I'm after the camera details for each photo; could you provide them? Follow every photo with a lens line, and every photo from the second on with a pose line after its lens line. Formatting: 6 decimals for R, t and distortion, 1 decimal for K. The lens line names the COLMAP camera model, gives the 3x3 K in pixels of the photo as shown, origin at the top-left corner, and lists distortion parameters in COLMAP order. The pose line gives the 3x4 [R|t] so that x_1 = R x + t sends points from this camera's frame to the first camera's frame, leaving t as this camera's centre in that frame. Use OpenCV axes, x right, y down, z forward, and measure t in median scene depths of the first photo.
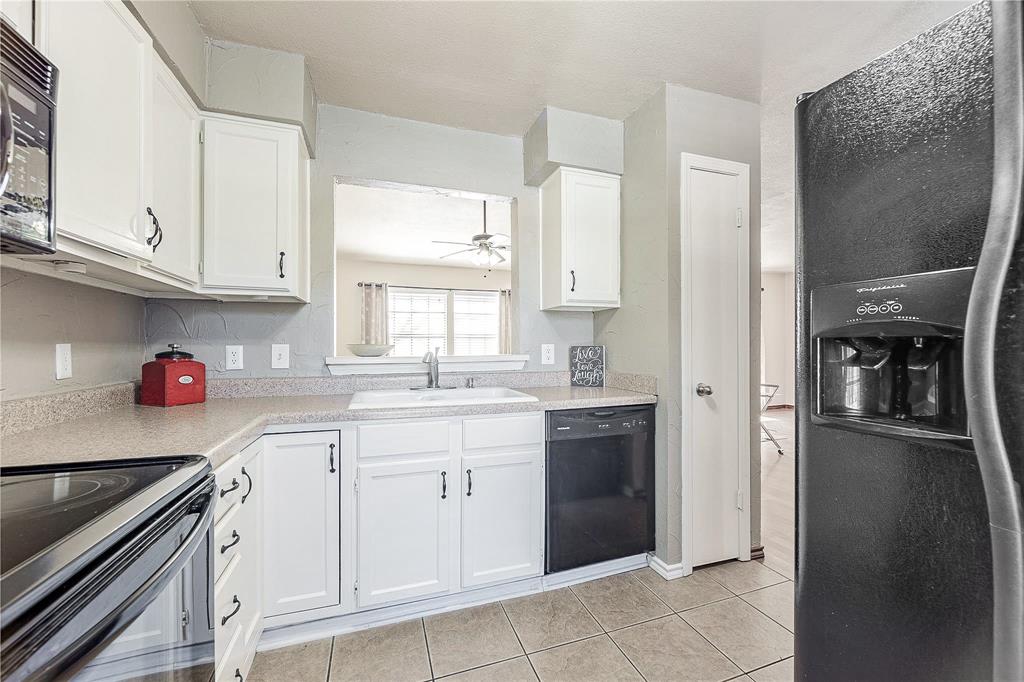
lens RADIAL K [[410.9, 0, 512.0], [0, 410.9, 341.0], [0, 0, 1]] dist [-0.000211, -0.000003]
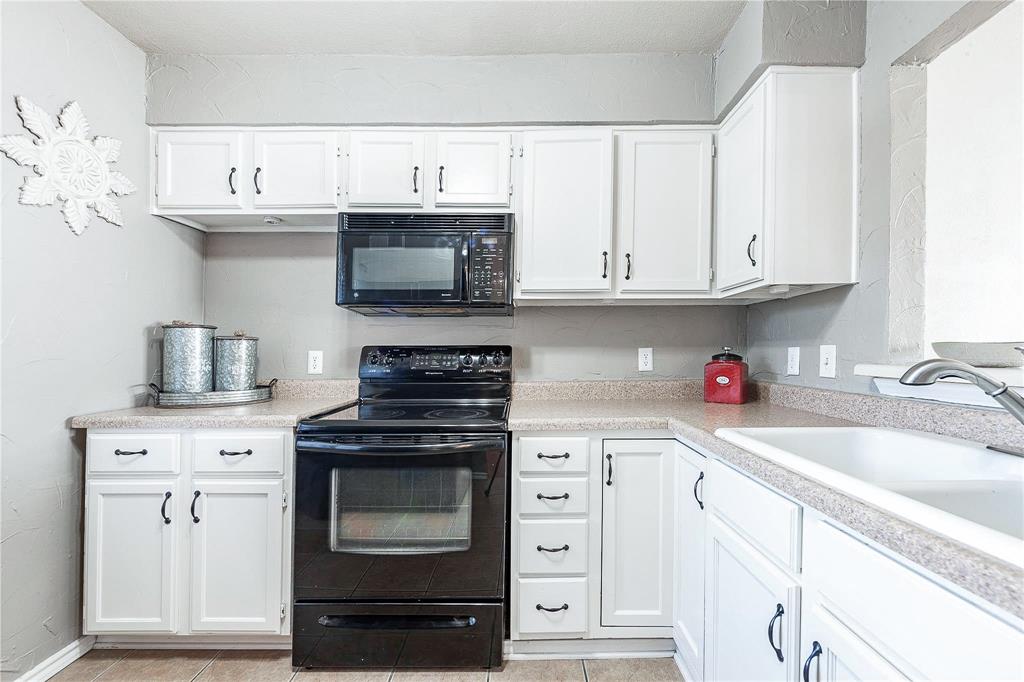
lens RADIAL K [[410.9, 0, 512.0], [0, 410.9, 341.0], [0, 0, 1]] dist [-0.000211, -0.000003]
pose [[-0.326700, -0.018363, -0.944950, 0.343058], [0.021386, 0.999412, -0.026816, 0.008121], [0.944886, -0.028969, -0.326115, 0.718257]]
